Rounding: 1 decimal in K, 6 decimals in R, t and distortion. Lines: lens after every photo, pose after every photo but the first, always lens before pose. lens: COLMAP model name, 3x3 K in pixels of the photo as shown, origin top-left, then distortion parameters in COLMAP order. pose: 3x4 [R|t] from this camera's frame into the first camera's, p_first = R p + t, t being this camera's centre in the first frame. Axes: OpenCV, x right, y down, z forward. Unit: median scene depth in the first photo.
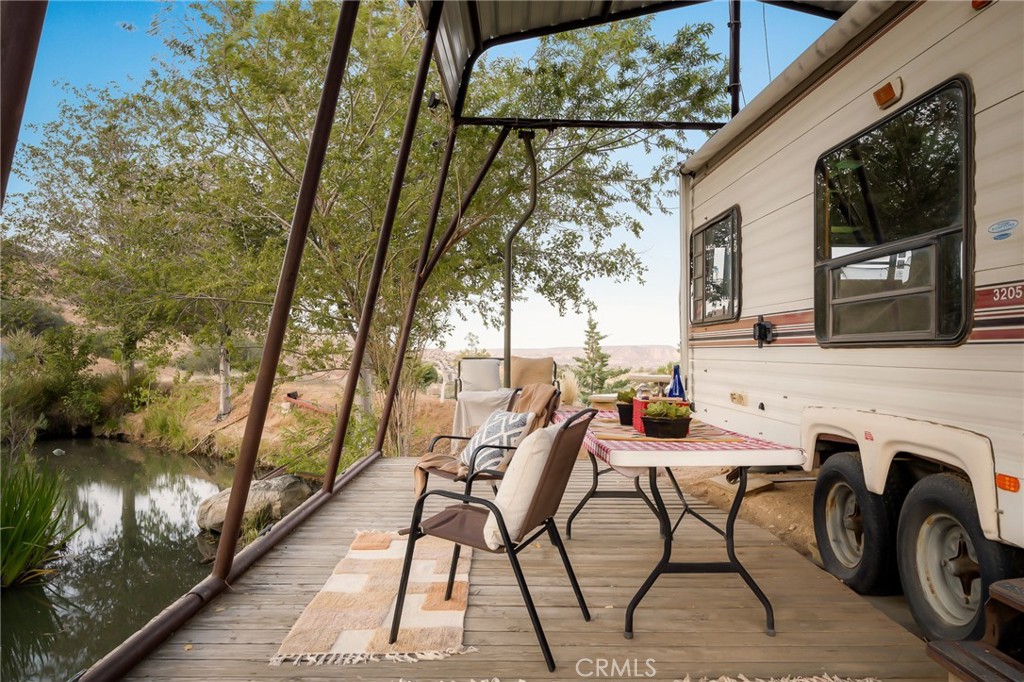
lens RADIAL K [[772.4, 0, 516.4], [0, 772.4, 343.7], [0, 0, 1]] dist [0.001093, 0.002141]
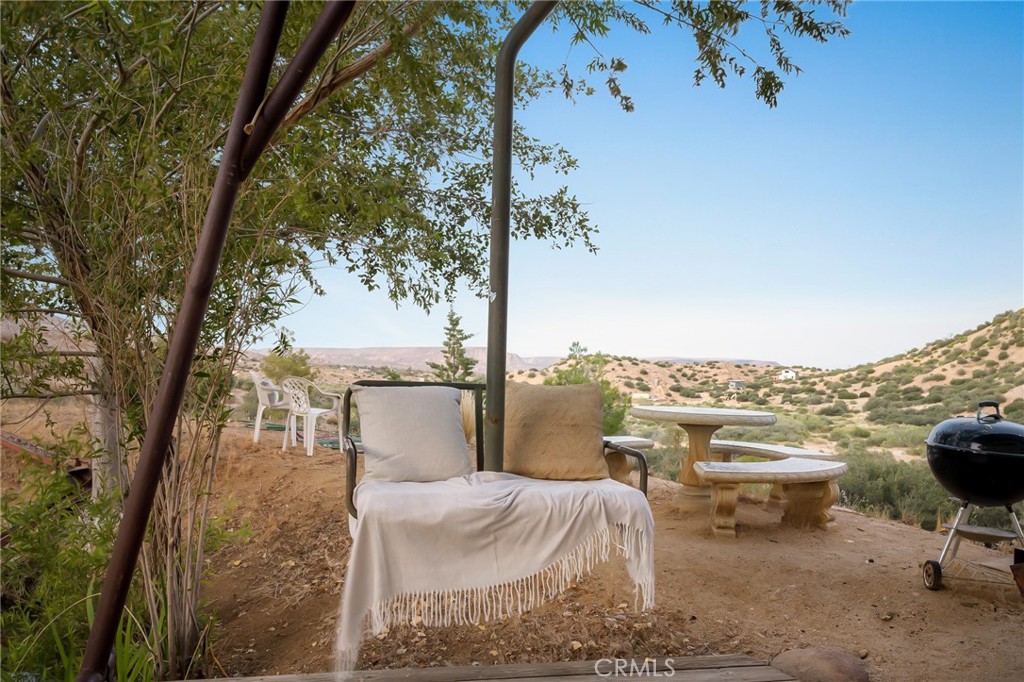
lens RADIAL K [[859.1, 0, 509.5], [0, 859.1, 343.6], [0, 0, 1]] dist [-0.009802, 0.002055]
pose [[0.977780, 0.019992, 0.208678, -0.073433], [-0.019831, 0.999799, -0.002861, 0.000236], [-0.208693, -0.001341, 0.977980, 0.514642]]
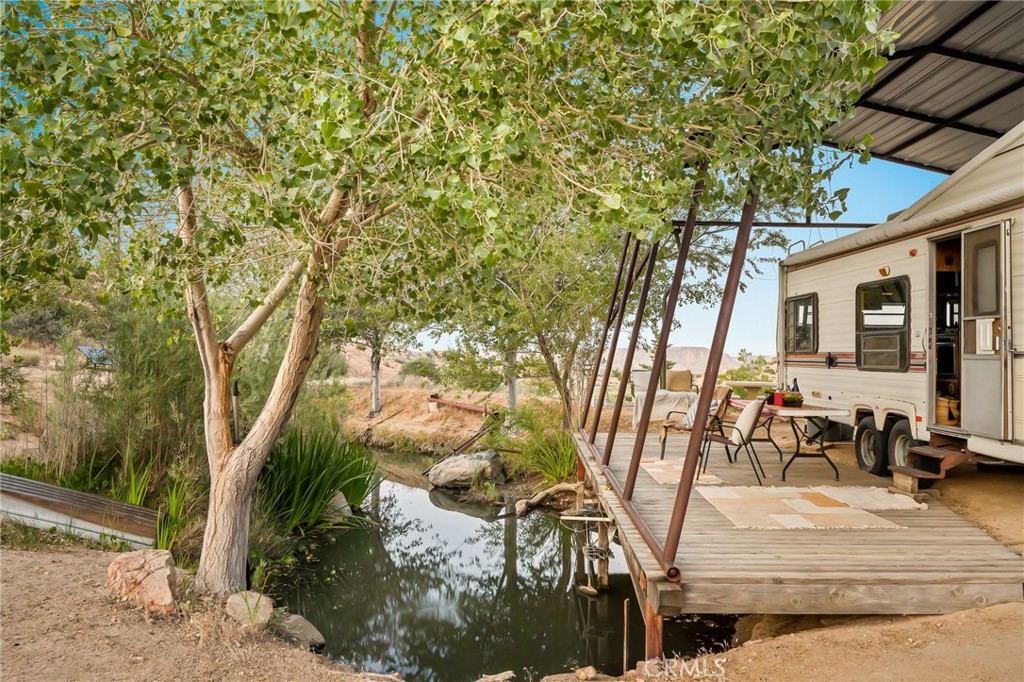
lens RADIAL K [[847.7, 0, 508.8], [0, 847.7, 341.3], [0, 0, 1]] dist [0.008604, 0.001154]
pose [[0.999488, 0.001789, -0.031942, -0.230362], [-0.001932, 0.999988, -0.004433, -0.028033], [0.031933, 0.004492, 0.999480, -0.636721]]
